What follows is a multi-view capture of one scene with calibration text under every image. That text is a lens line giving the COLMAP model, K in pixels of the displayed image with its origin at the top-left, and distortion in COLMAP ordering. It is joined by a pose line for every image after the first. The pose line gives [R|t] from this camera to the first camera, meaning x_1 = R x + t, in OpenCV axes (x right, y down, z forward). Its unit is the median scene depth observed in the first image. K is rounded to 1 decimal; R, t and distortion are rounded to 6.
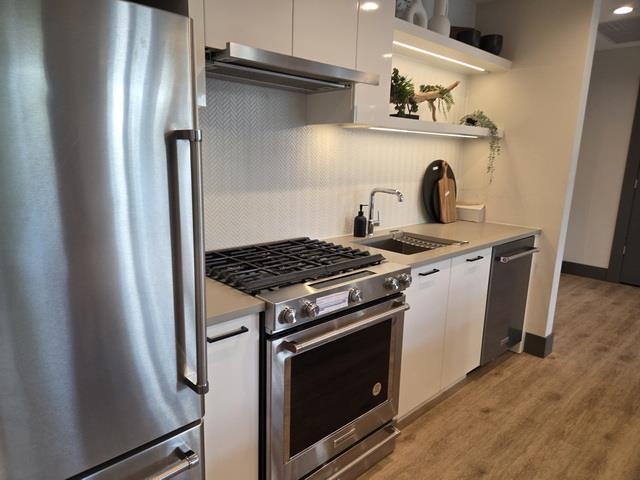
lens RADIAL K [[432.8, 0, 315.7], [0, 432.8, 240.2], [0, 0, 1]] dist [-0.002615, -0.006851]
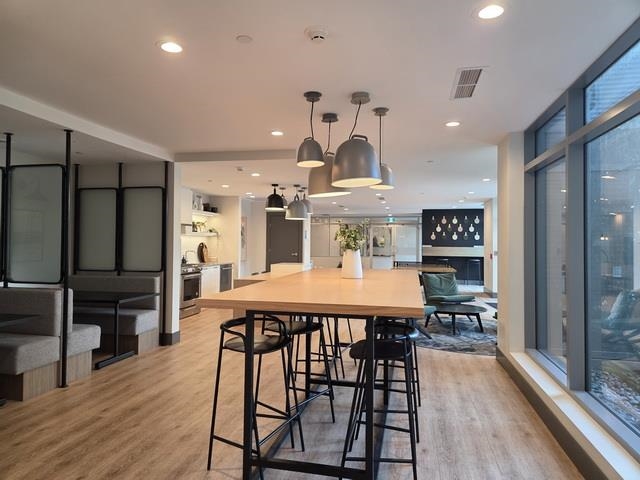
lens RADIAL K [[432.8, 0, 315.7], [0, 432.8, 240.2], [0, 0, 1]] dist [-0.002615, -0.006851]
pose [[0.829784, -0.022879, 0.557615, -0.908859], [0.134594, 0.977871, -0.160167, 0.480079], [-0.541611, 0.207956, 0.814501, -2.342652]]
